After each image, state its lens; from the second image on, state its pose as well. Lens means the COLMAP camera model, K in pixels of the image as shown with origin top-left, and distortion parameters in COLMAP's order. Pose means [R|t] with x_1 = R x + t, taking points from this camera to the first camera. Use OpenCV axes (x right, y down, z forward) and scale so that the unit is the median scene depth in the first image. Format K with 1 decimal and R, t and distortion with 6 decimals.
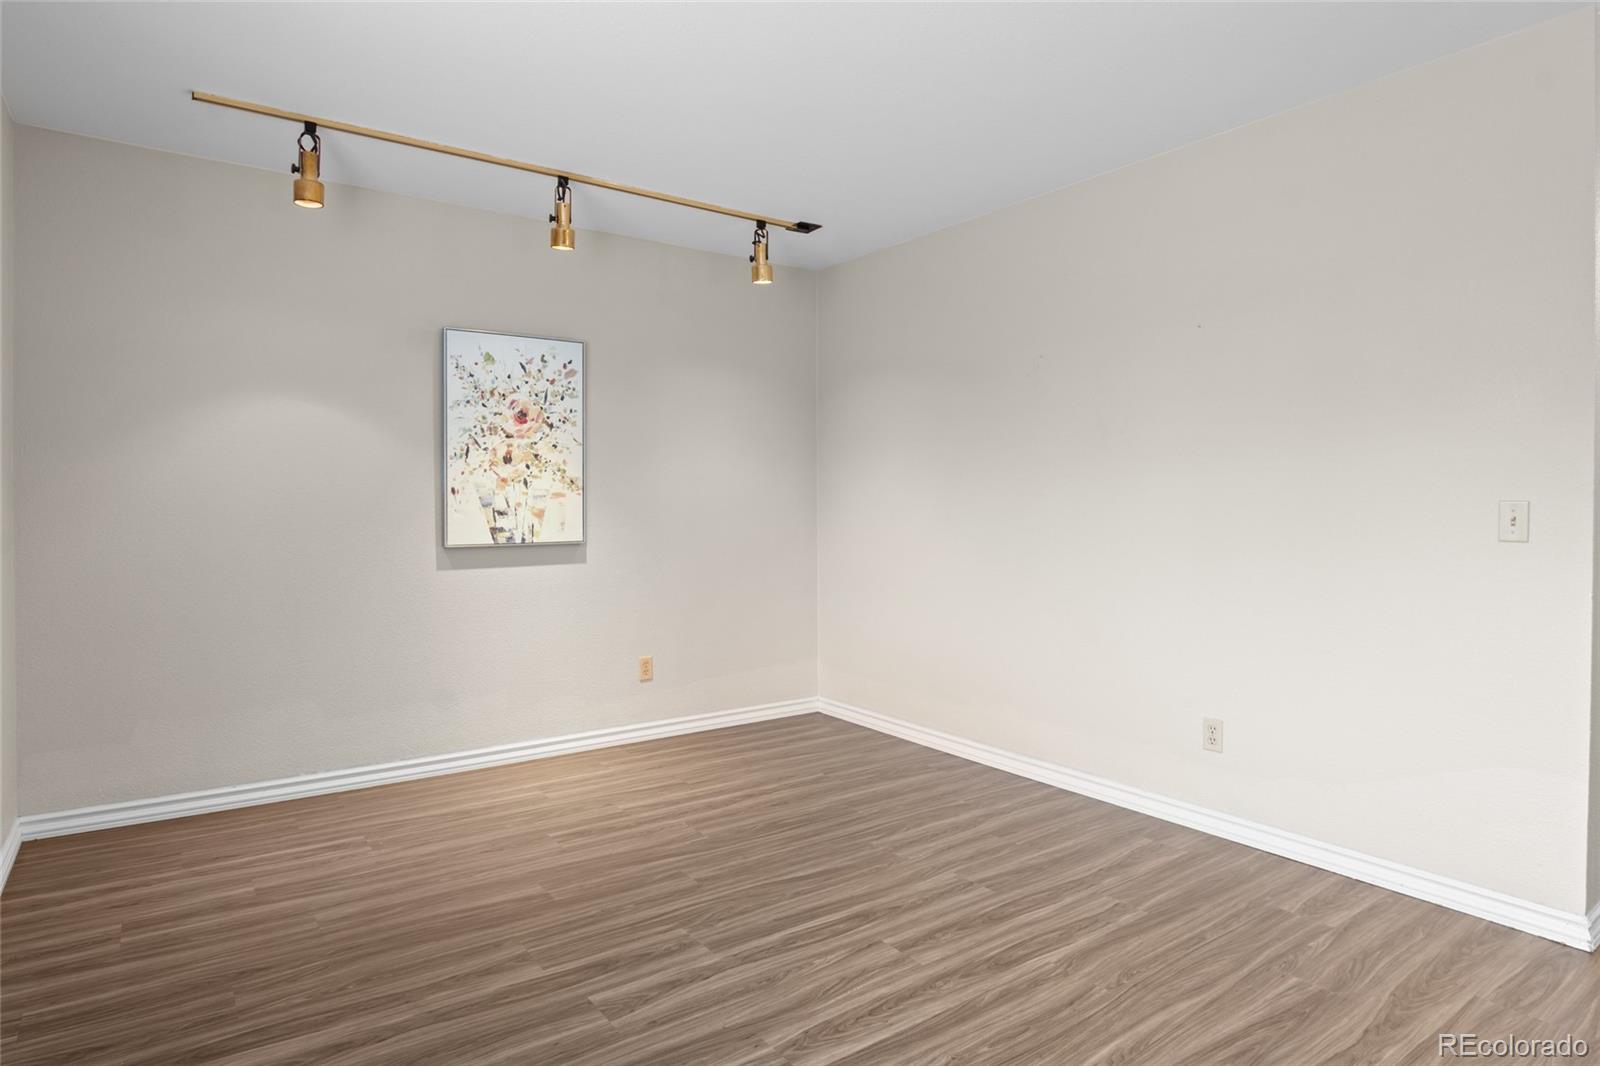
lens RADIAL K [[896.3, 0, 792.5], [0, 896.3, 512.4], [0, 0, 1]] dist [-0.026495, 0.000641]
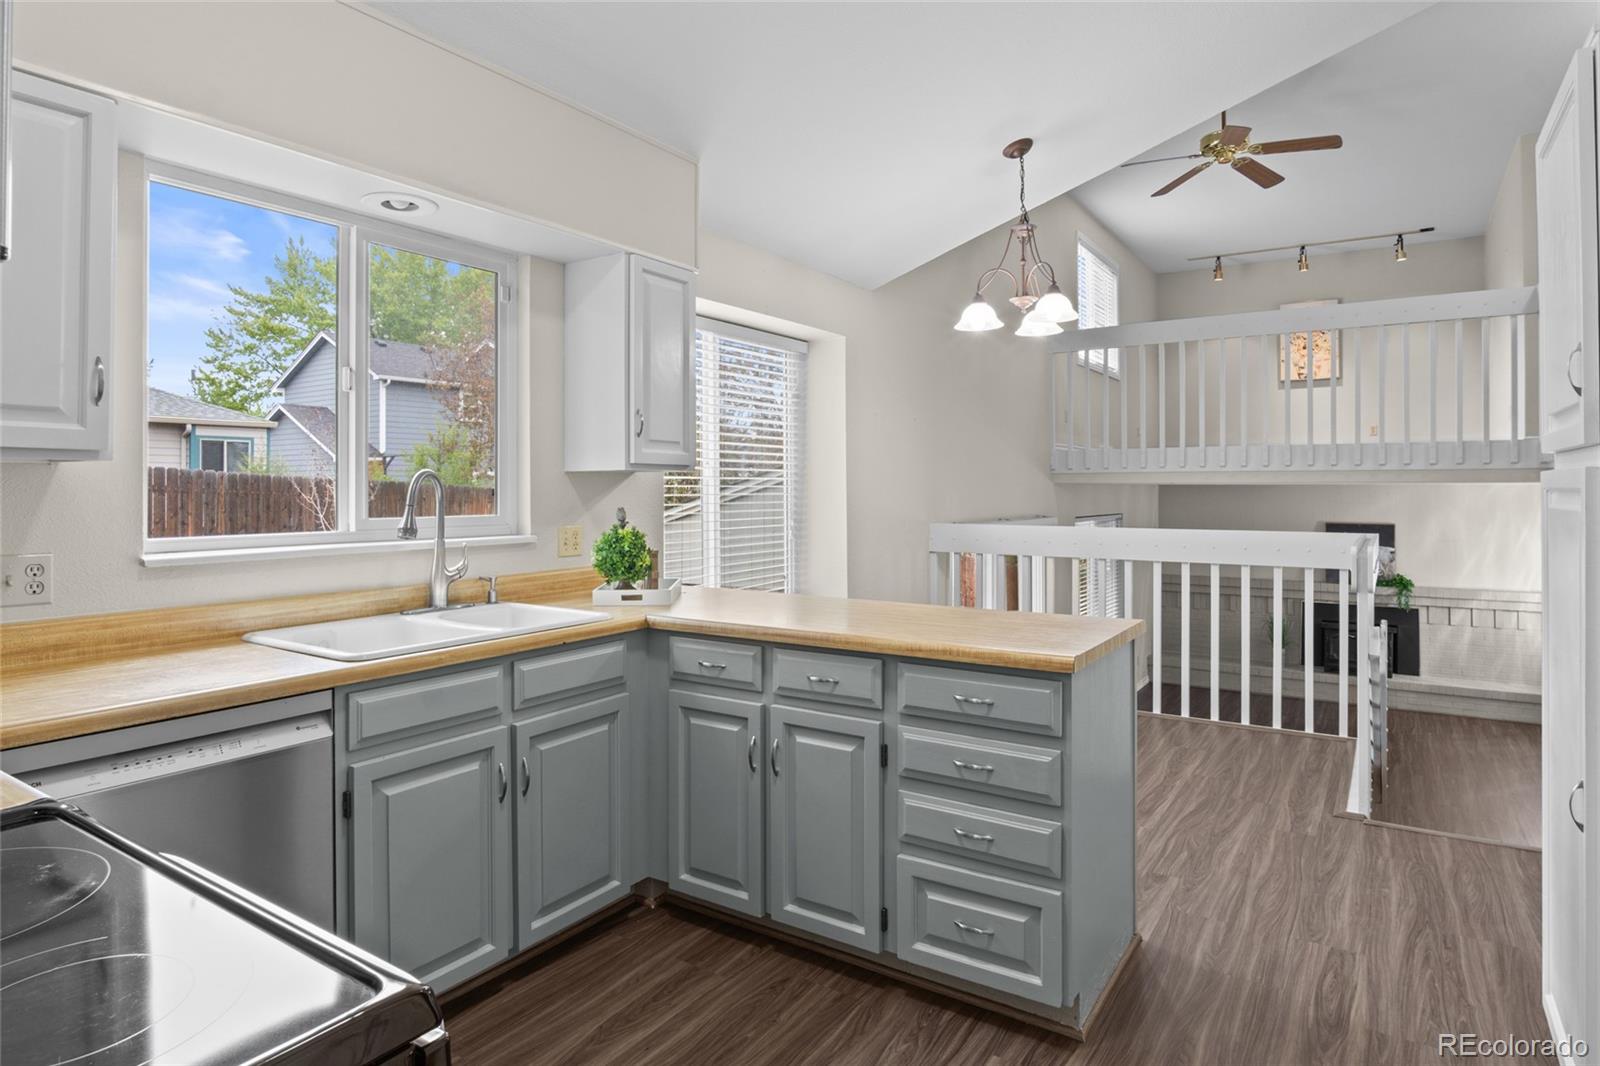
lens RADIAL K [[887.0, 0, 795.8], [0, 887.0, 476.4], [0, 0, 1]] dist [-0.029403, 0.001058]
pose [[0.352527, -0.010654, -0.935741, 2.077159], [-0.012766, 0.999787, -0.016193, 0.503558], [0.935715, 0.017654, 0.352316, -1.756074]]
